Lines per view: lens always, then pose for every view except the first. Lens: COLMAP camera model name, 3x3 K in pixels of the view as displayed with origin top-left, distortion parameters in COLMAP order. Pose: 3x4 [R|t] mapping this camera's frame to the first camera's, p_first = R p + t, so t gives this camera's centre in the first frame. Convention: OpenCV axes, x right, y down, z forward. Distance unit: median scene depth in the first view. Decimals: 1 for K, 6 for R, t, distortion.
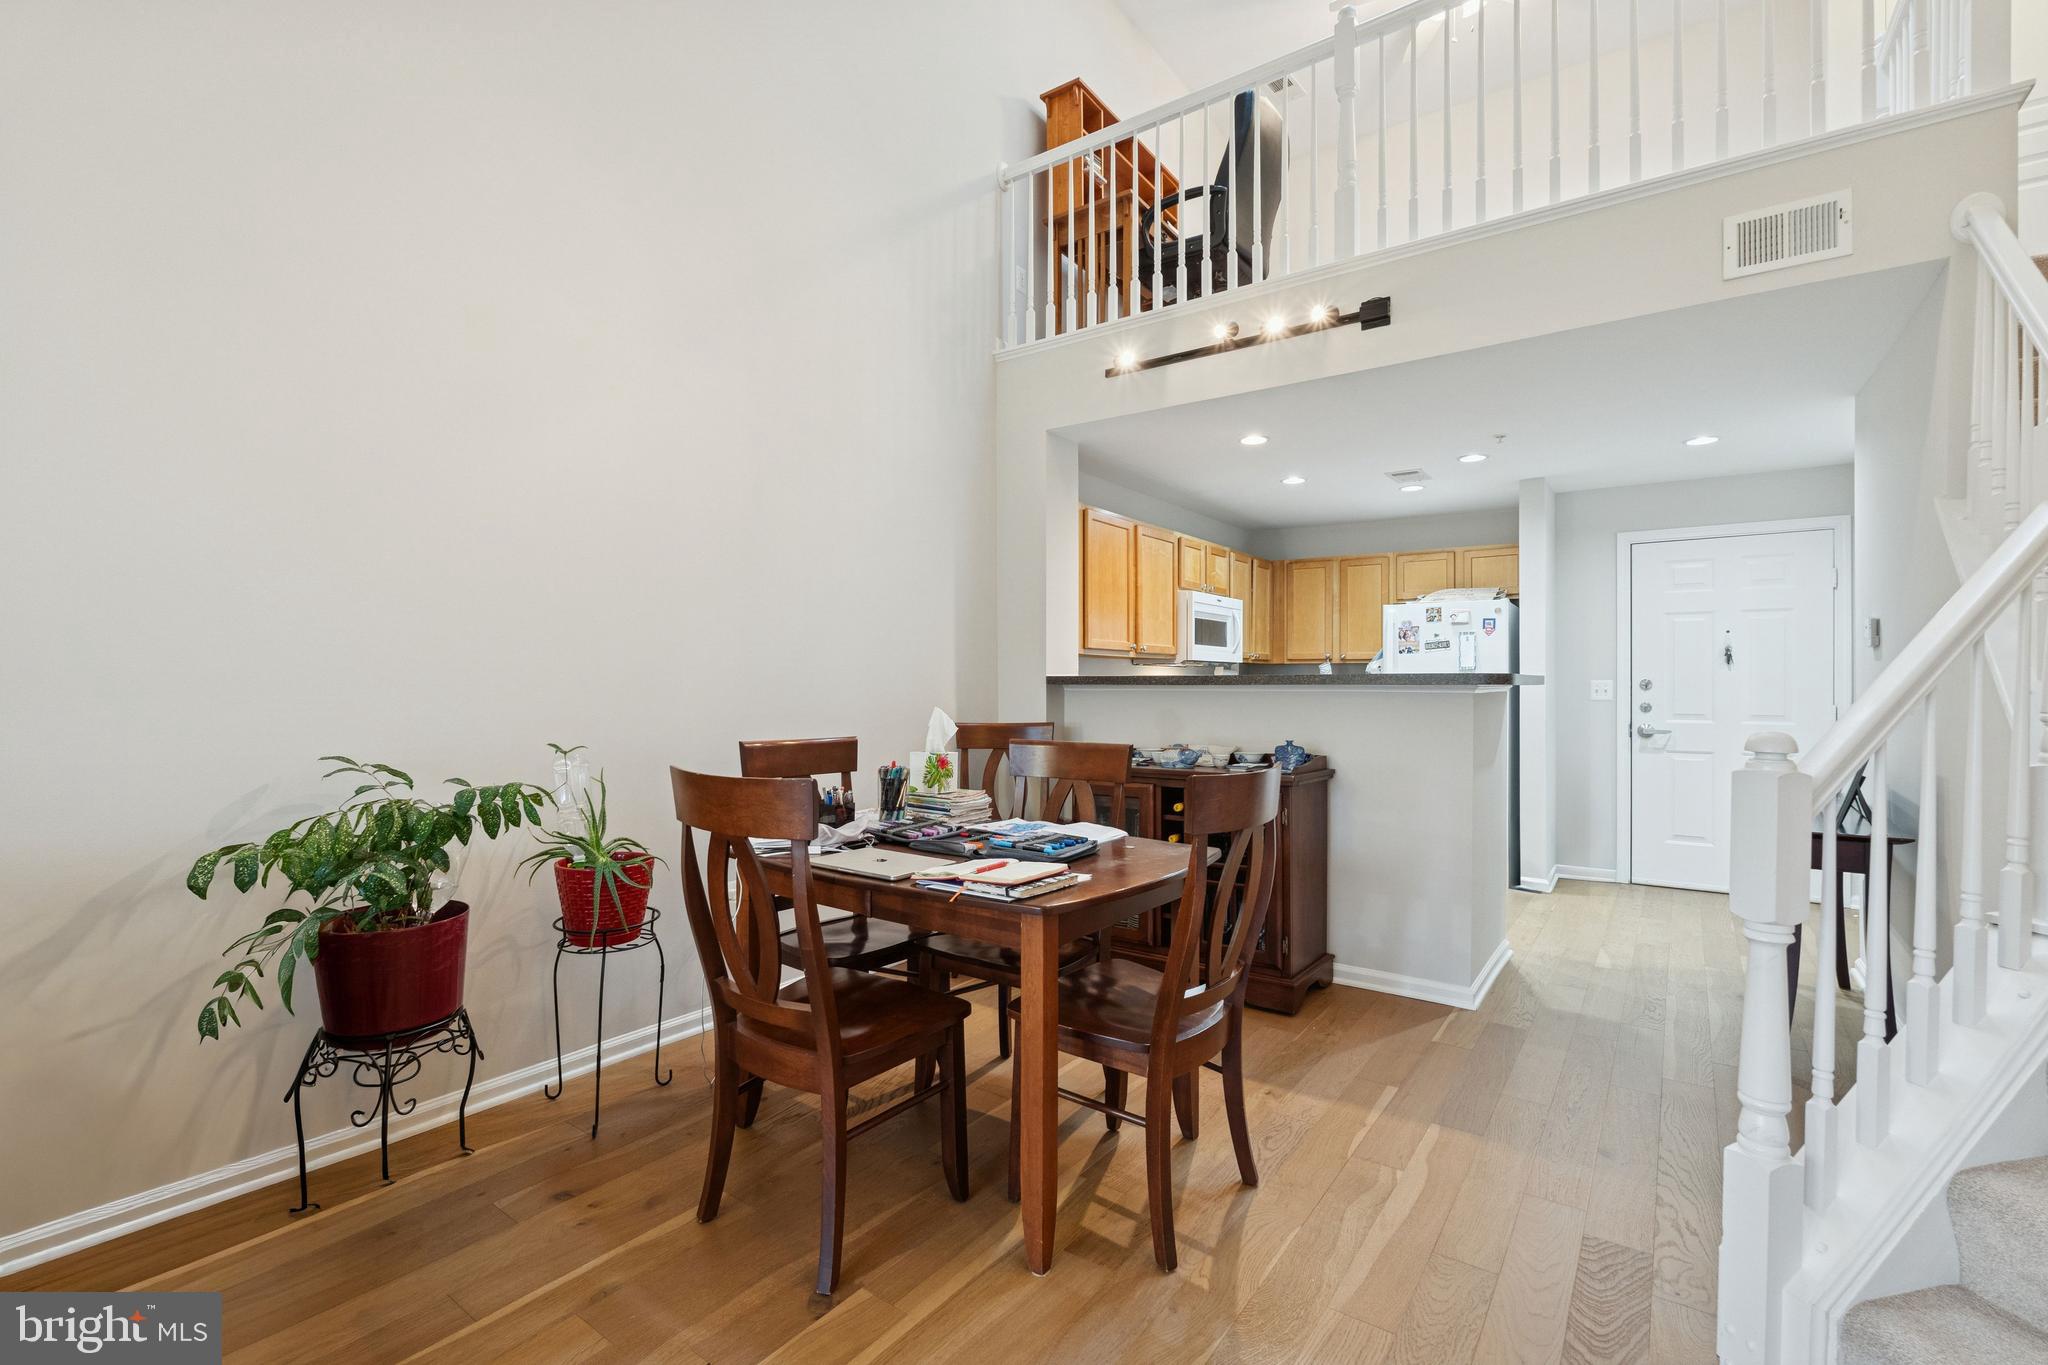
lens RADIAL K [[920.2, 0, 1025.9], [0, 920.2, 698.9], [0, 0, 1]] dist [0.000645, 0.000415]
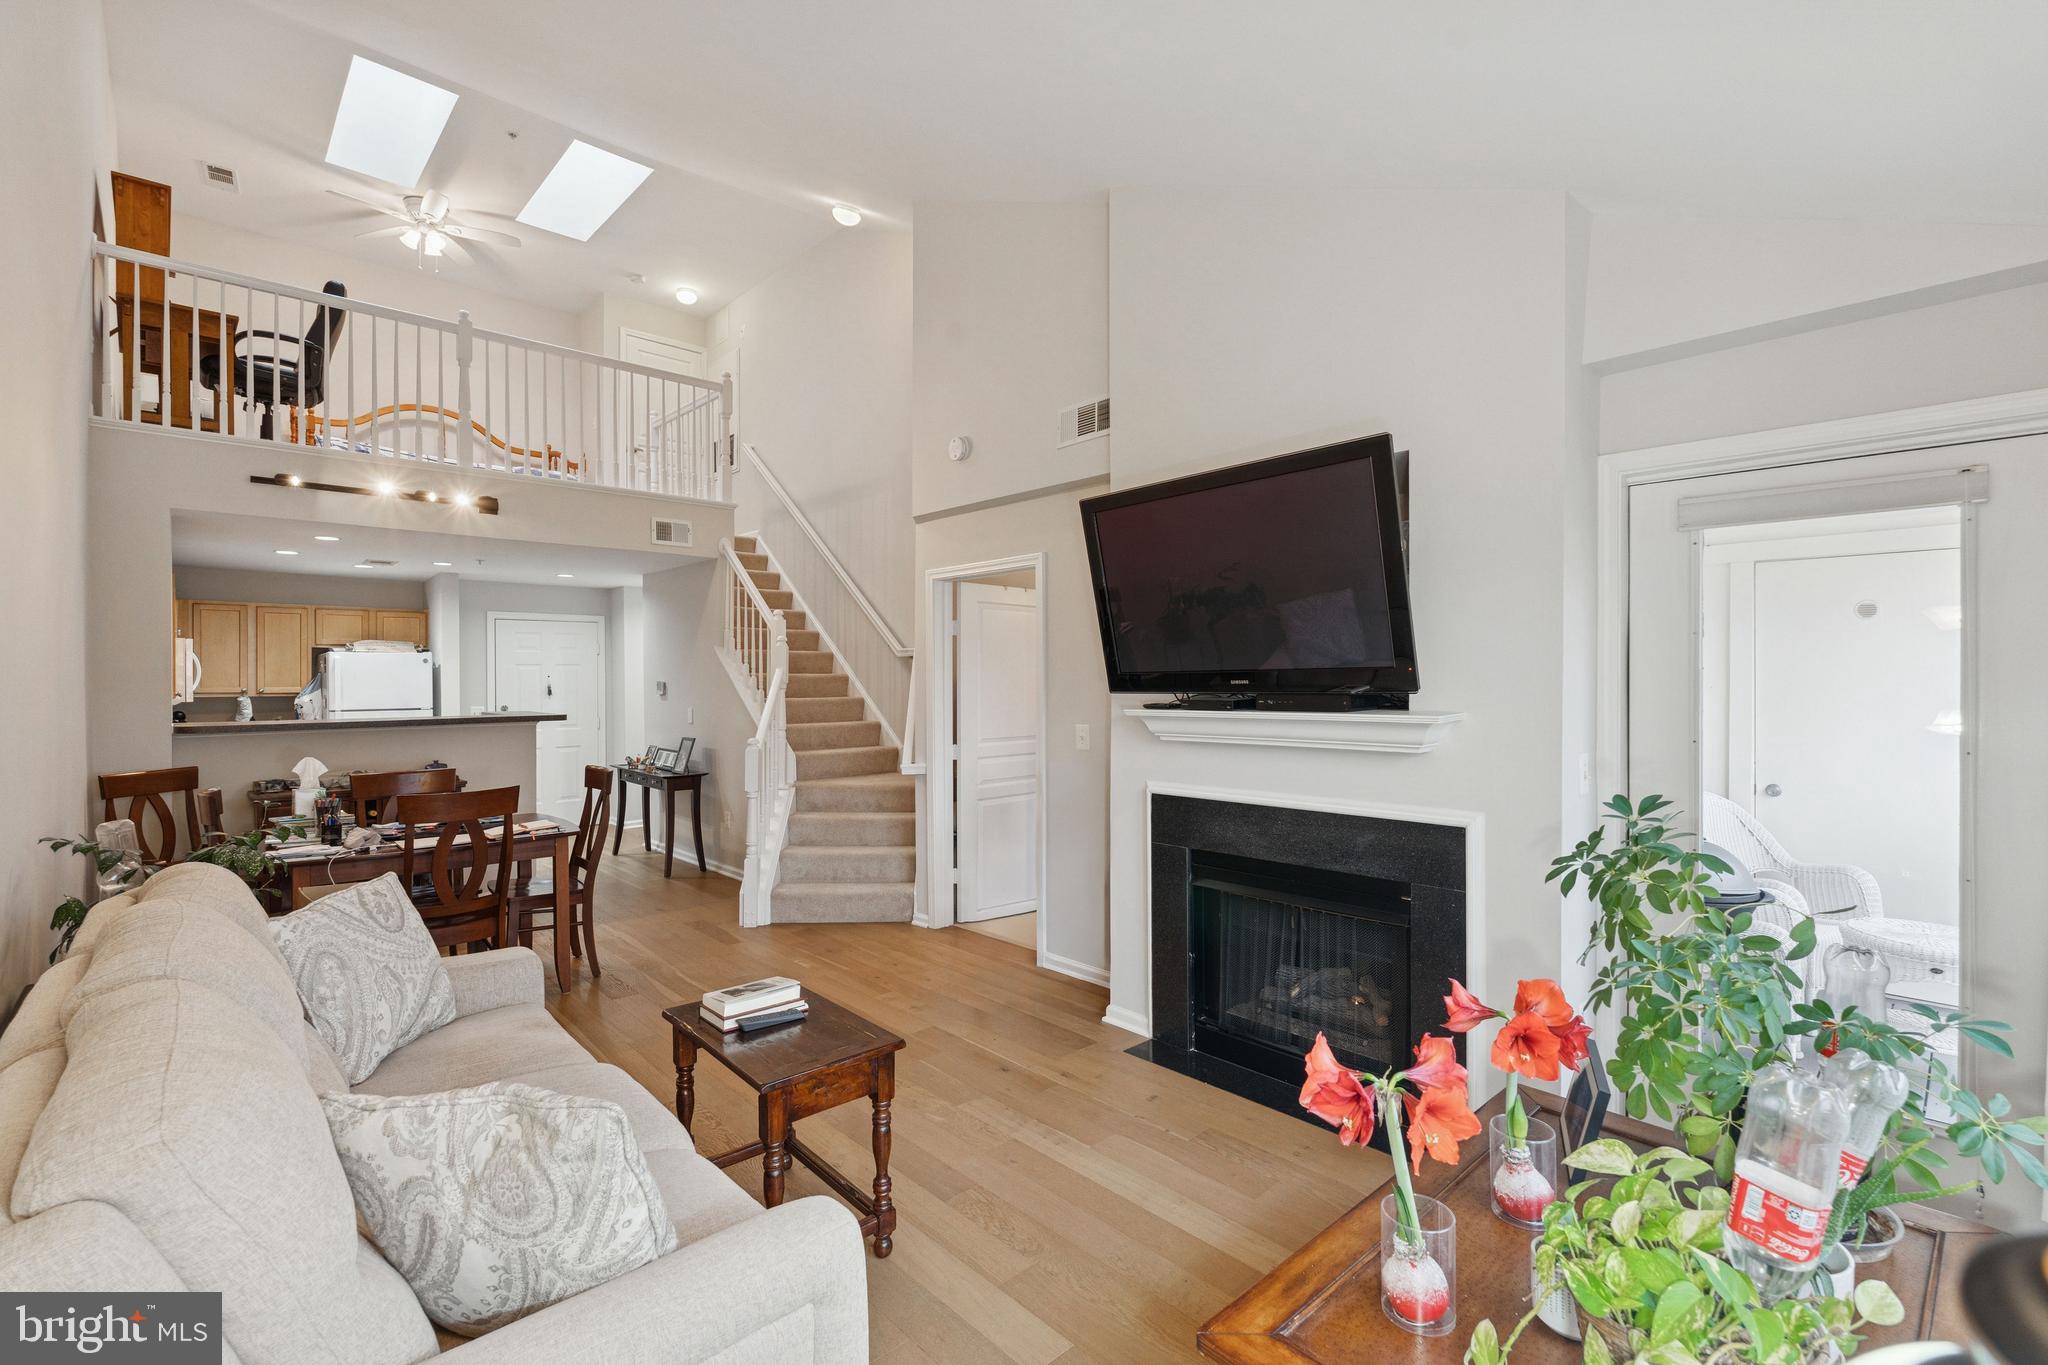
lens RADIAL K [[909.9, 0, 1021.5], [0, 909.9, 689.8], [0, 0, 1]] dist [0.000919, 0.000751]
pose [[0.212431, -0.014381, 0.977070, -0.683899], [0.018112, 0.999778, 0.010777, -0.050219], [-0.977008, 0.015407, 0.212644, -0.208004]]
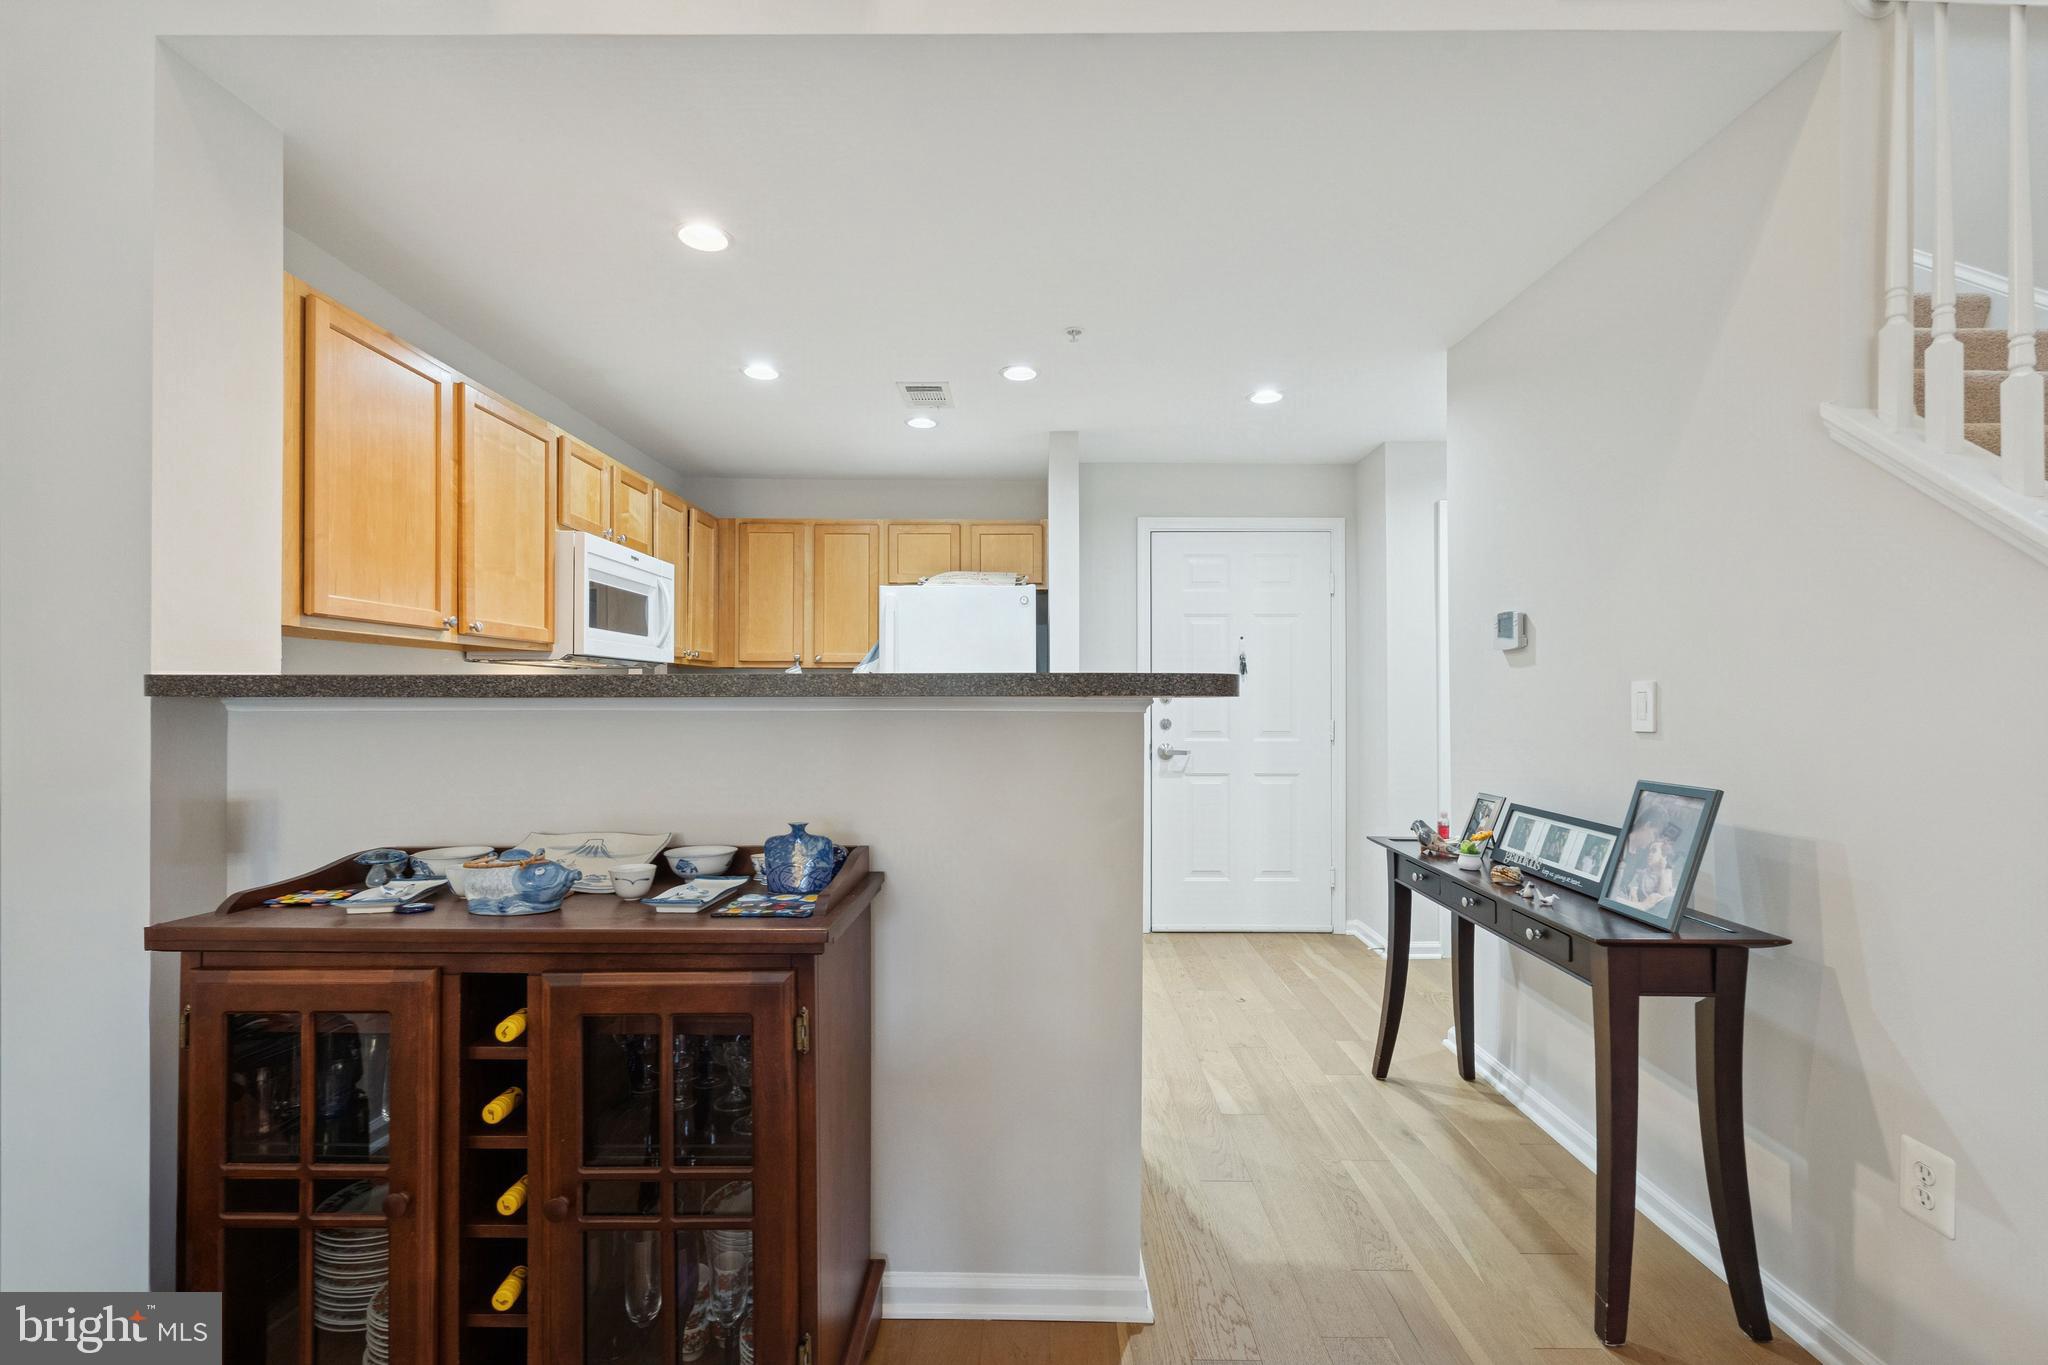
lens RADIAL K [[909.9, 0, 1021.5], [0, 909.9, 689.8], [0, 0, 1]] dist [0.000919, 0.000751]
pose [[0.822827, 0.005142, 0.568269, 0.085294], [0.008163, 0.999749, -0.020866, -0.006004], [-0.568234, 0.021808, 0.822578, 0.390453]]
